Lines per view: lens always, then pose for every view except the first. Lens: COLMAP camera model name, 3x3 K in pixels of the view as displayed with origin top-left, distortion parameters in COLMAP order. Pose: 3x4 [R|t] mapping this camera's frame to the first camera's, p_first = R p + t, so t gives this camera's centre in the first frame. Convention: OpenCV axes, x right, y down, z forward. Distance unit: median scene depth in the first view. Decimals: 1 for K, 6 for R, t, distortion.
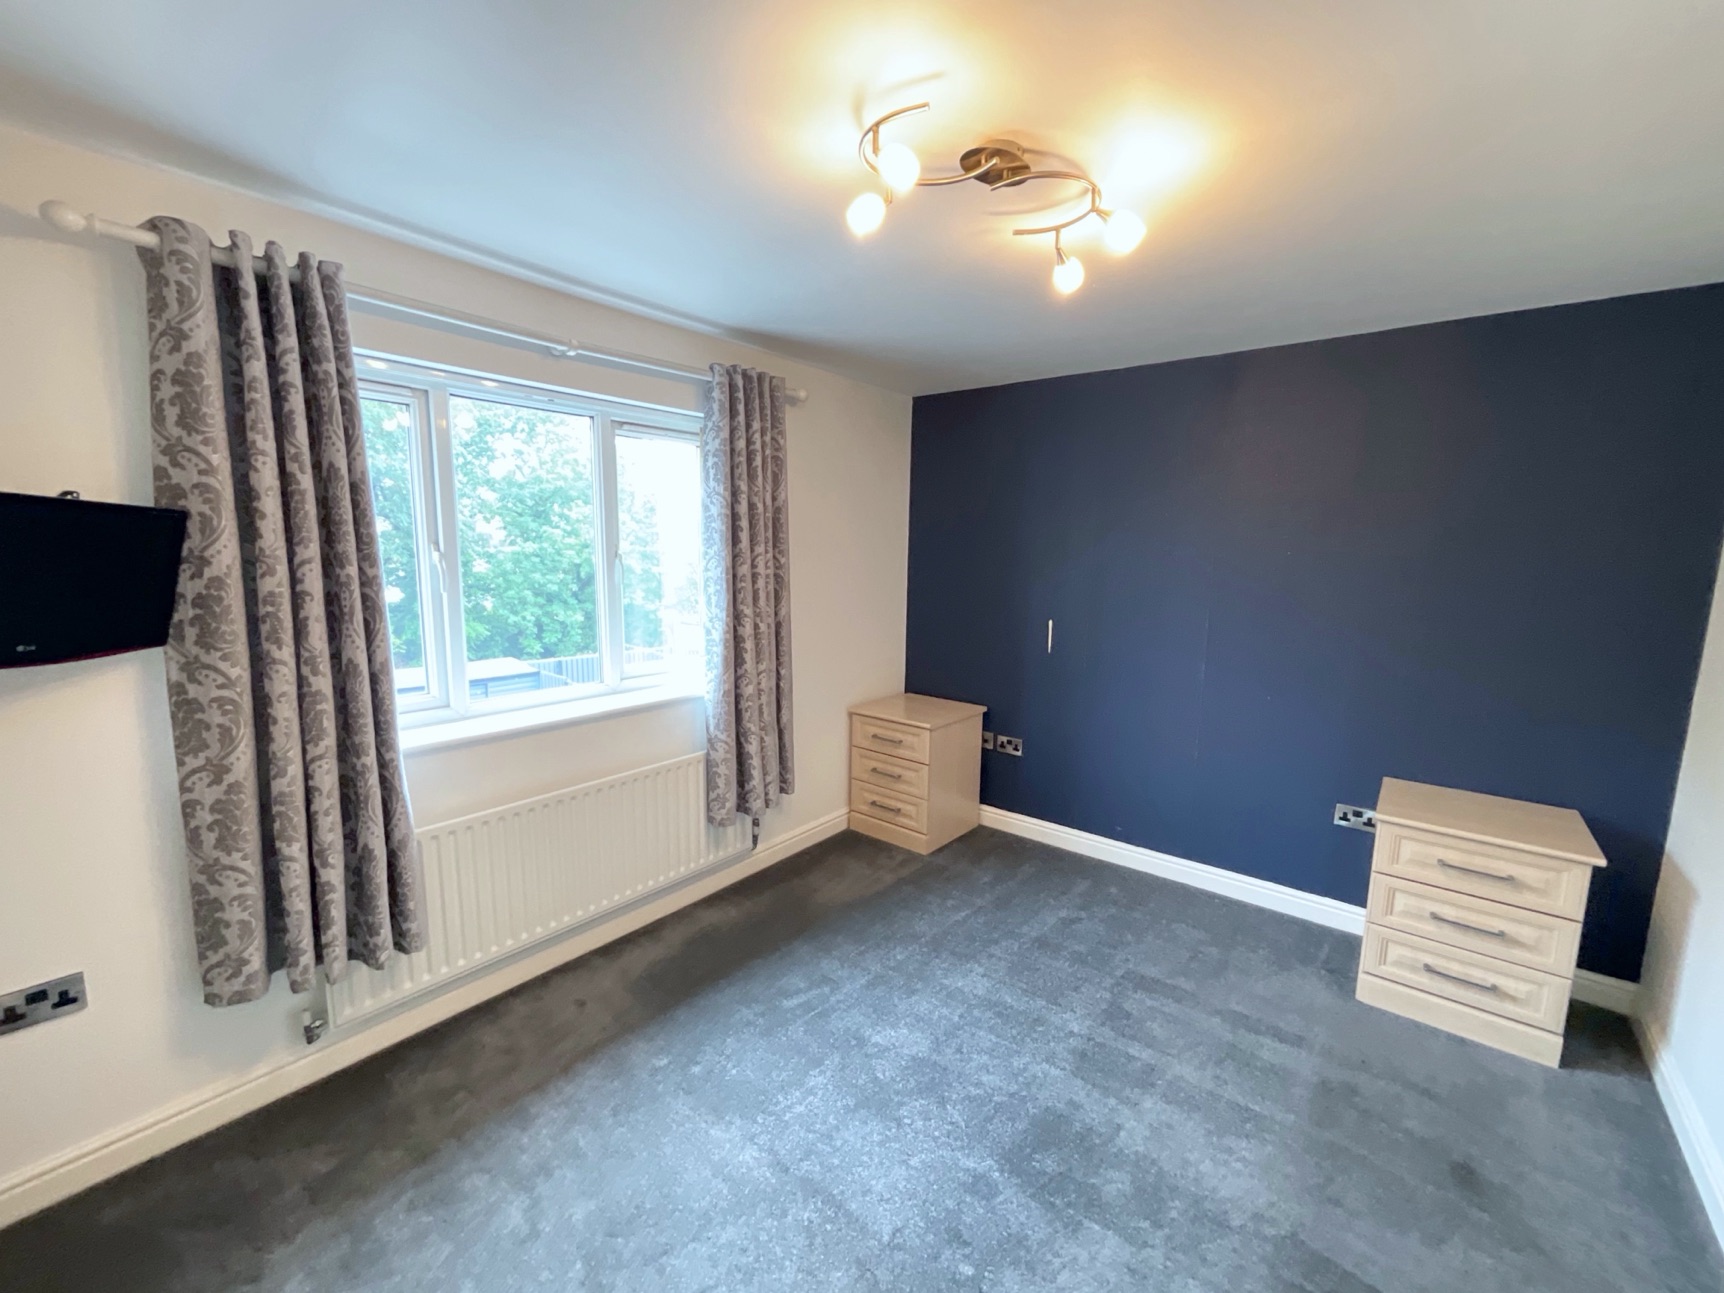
lens RADIAL K [[702.5, 0, 865.5], [0, 702.5, 643.8], [0, 0, 1]] dist [-0.002398, 0.001171]
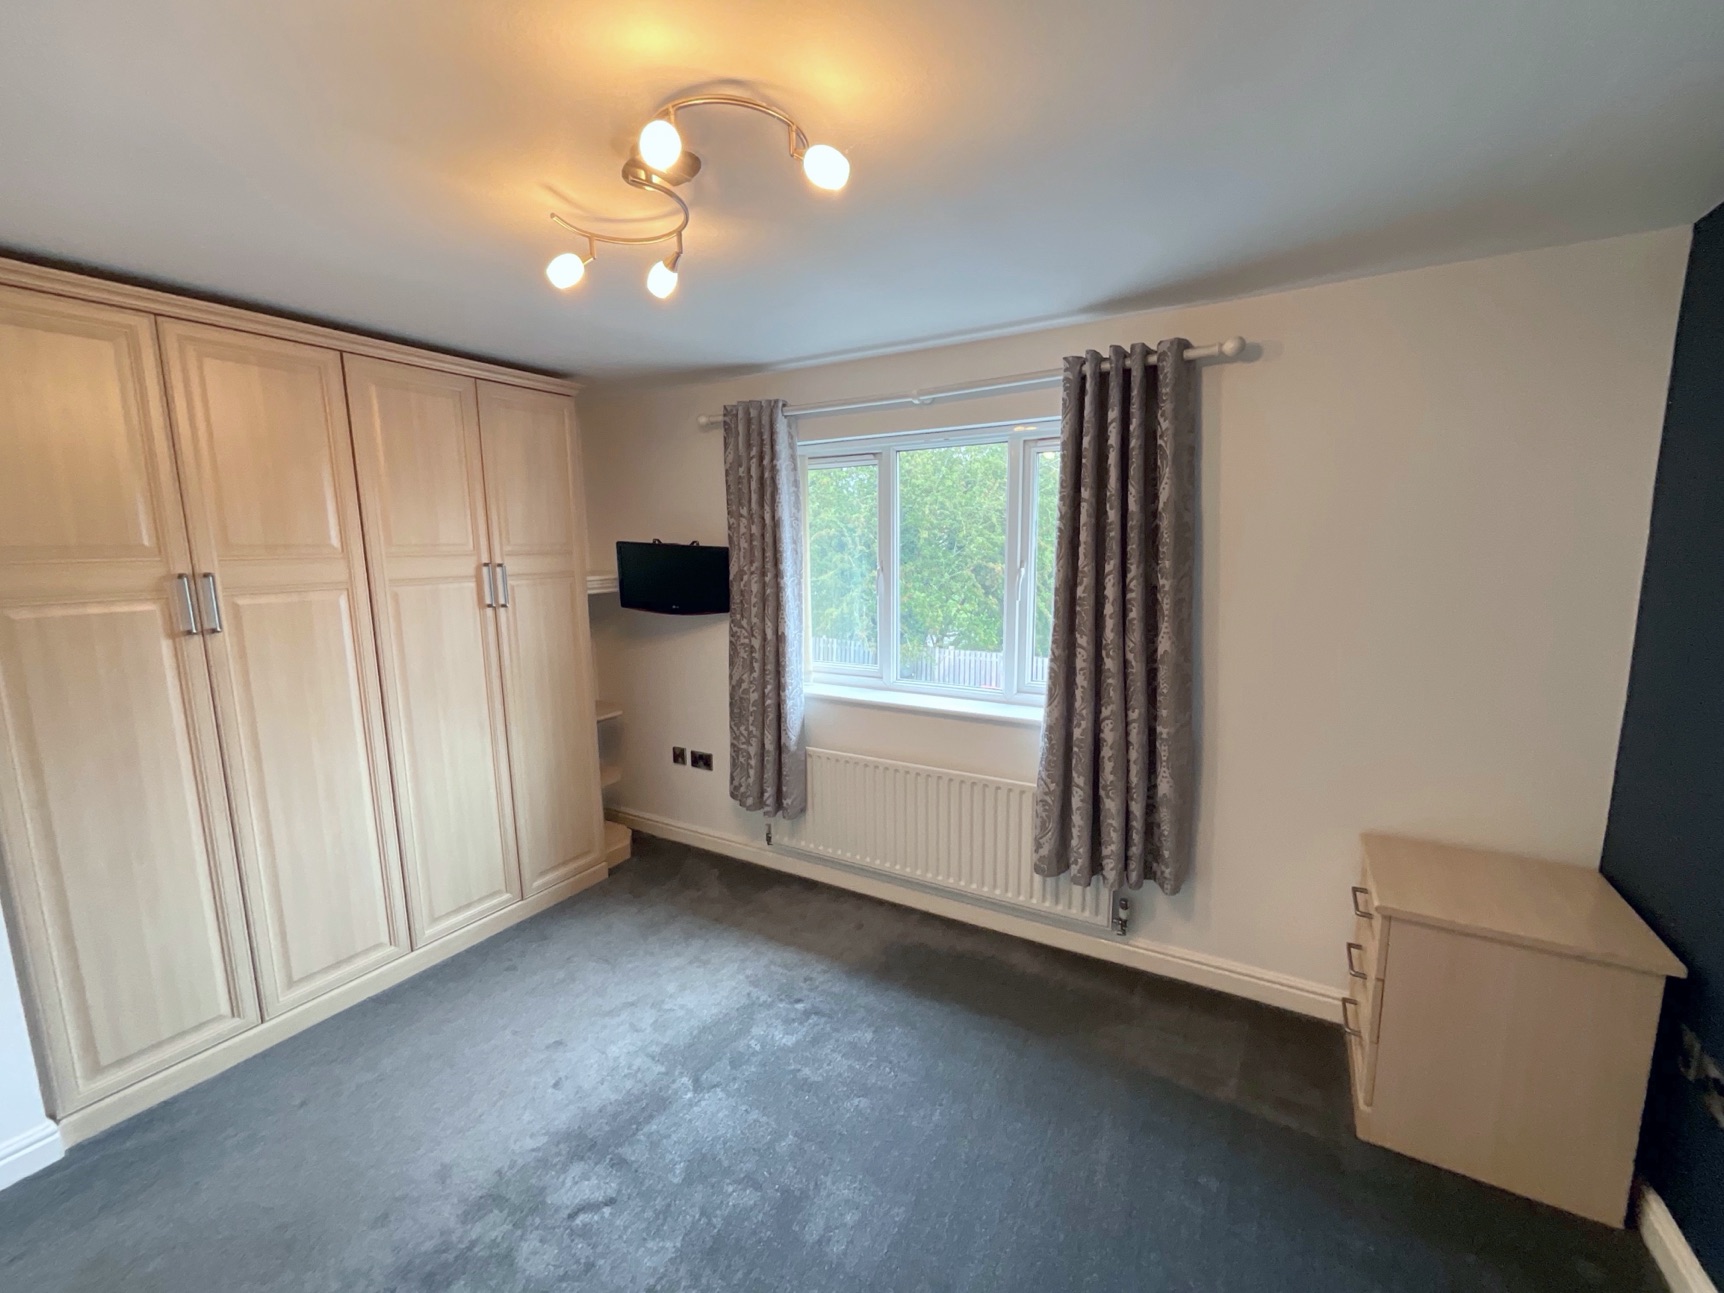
lens RADIAL K [[702.5, 0, 868.4], [0, 702.5, 646.1], [0, 0, 1]] dist [-0.002398, 0.001171]
pose [[0.149755, 0.125288, -0.980753, 0.650906], [-0.125440, 0.986331, 0.106846, -0.103172], [0.980733, 0.107025, 0.163425, 0.638131]]
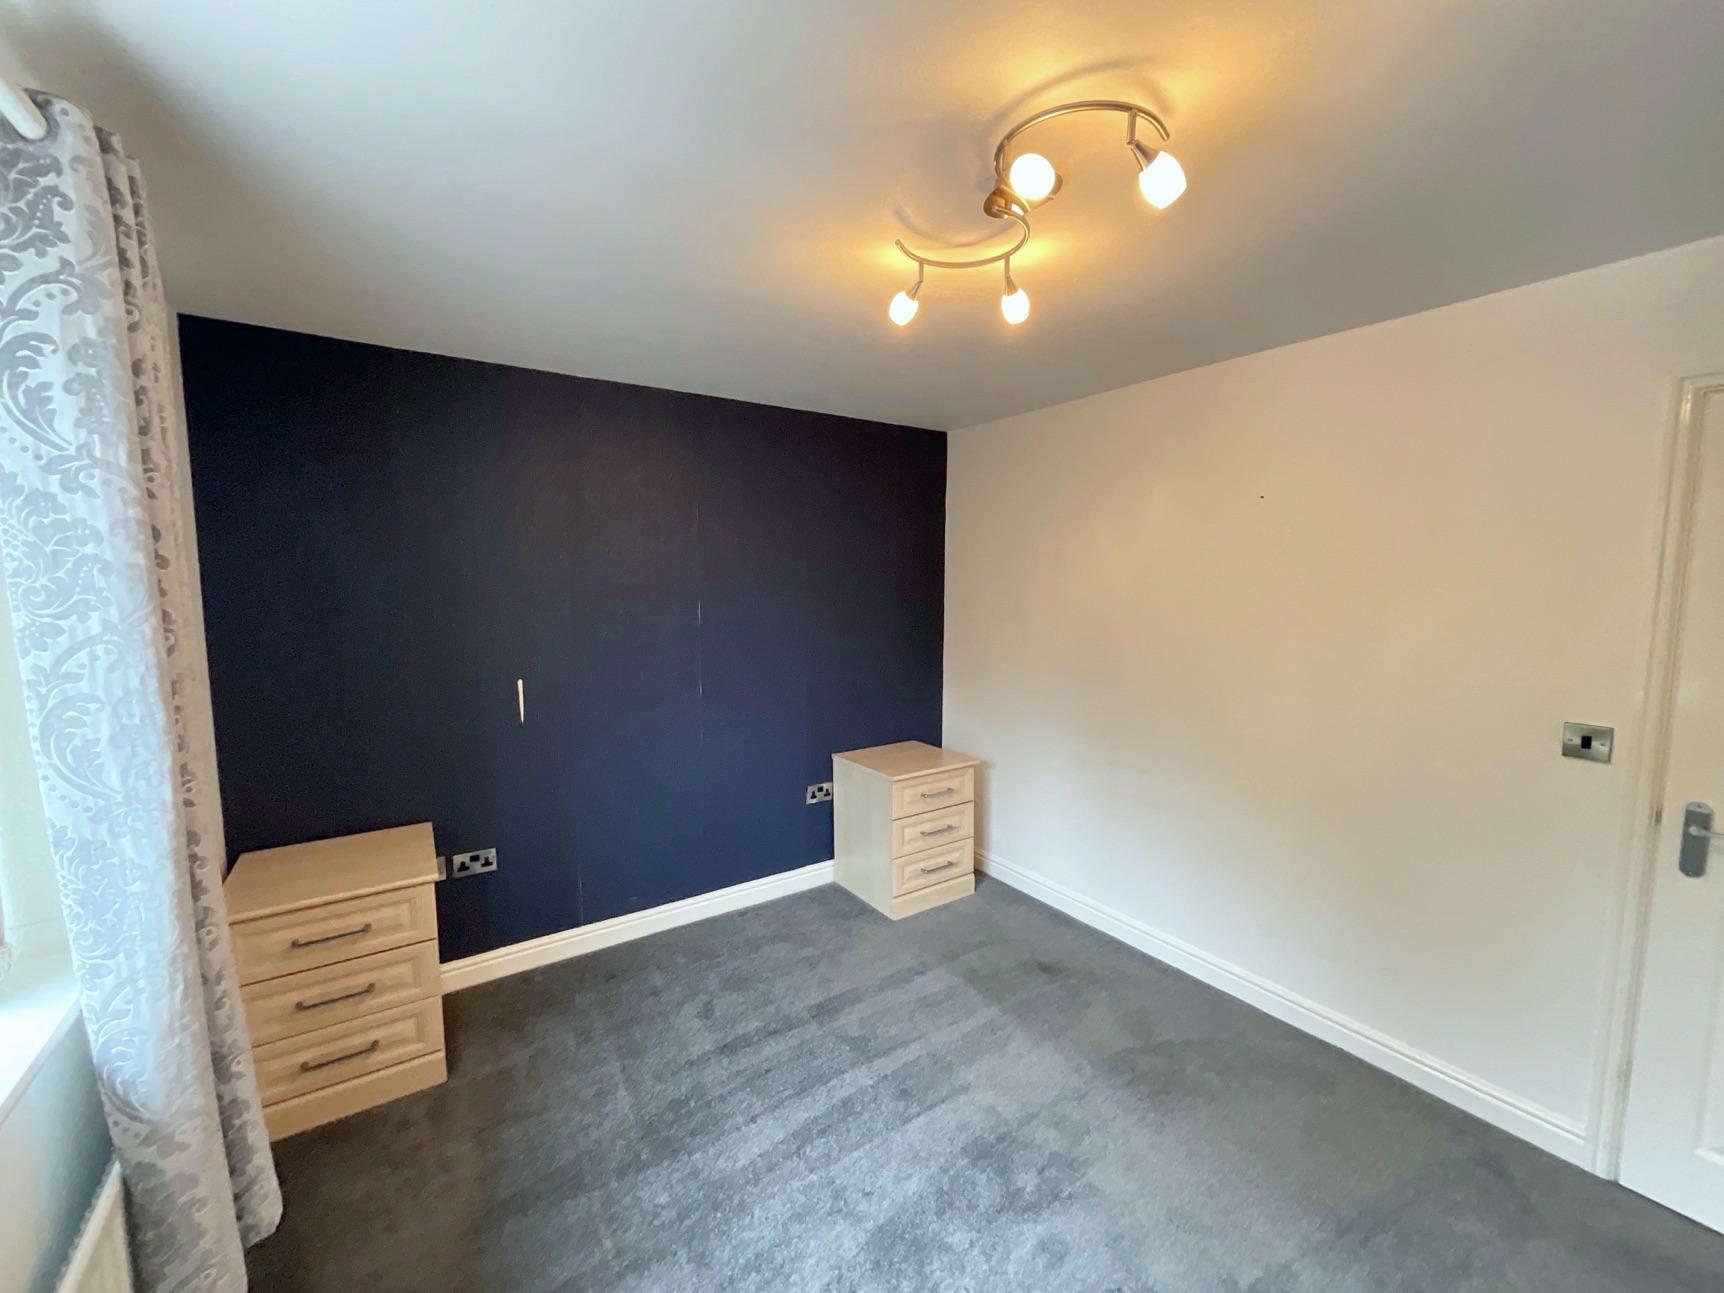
lens RADIAL K [[702.5, 0, 854.8], [0, 702.5, 645.5], [0, 0, 1]] dist [-0.002398, 0.001171]
pose [[0.287436, -0.109133, 0.951562, -0.453719], [0.139553, 0.987657, 0.071118, -0.094046], [-0.947579, 0.112352, 0.299118, 0.535631]]
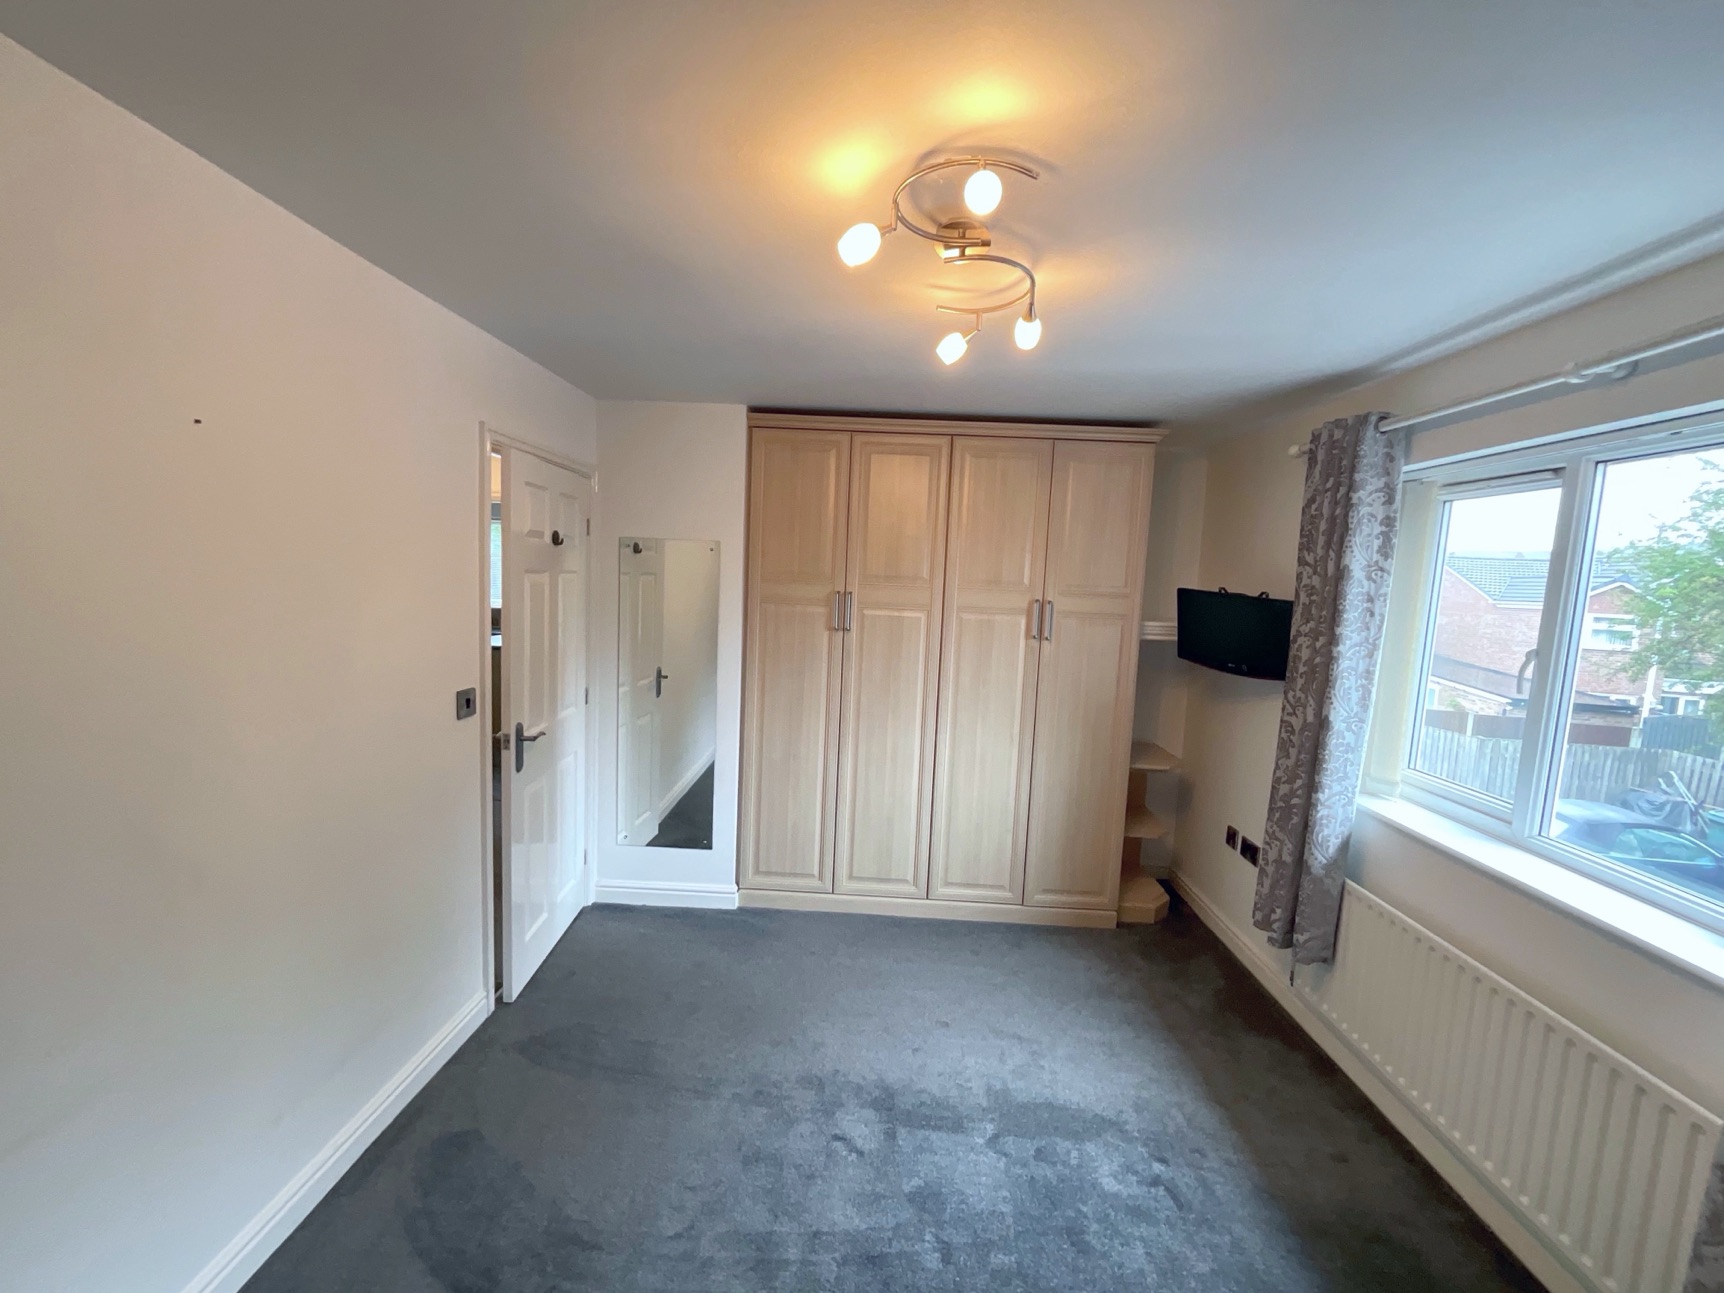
lens RADIAL K [[702.5, 0, 855.6], [0, 702.5, 647.1], [0, 0, 1]] dist [-0.002398, 0.001171]
pose [[-0.797569, 0.009267, -0.603157, 0.495483], [-0.142337, 0.968757, 0.203100, -0.160158], [0.586195, 0.247838, -0.771331, 0.981931]]
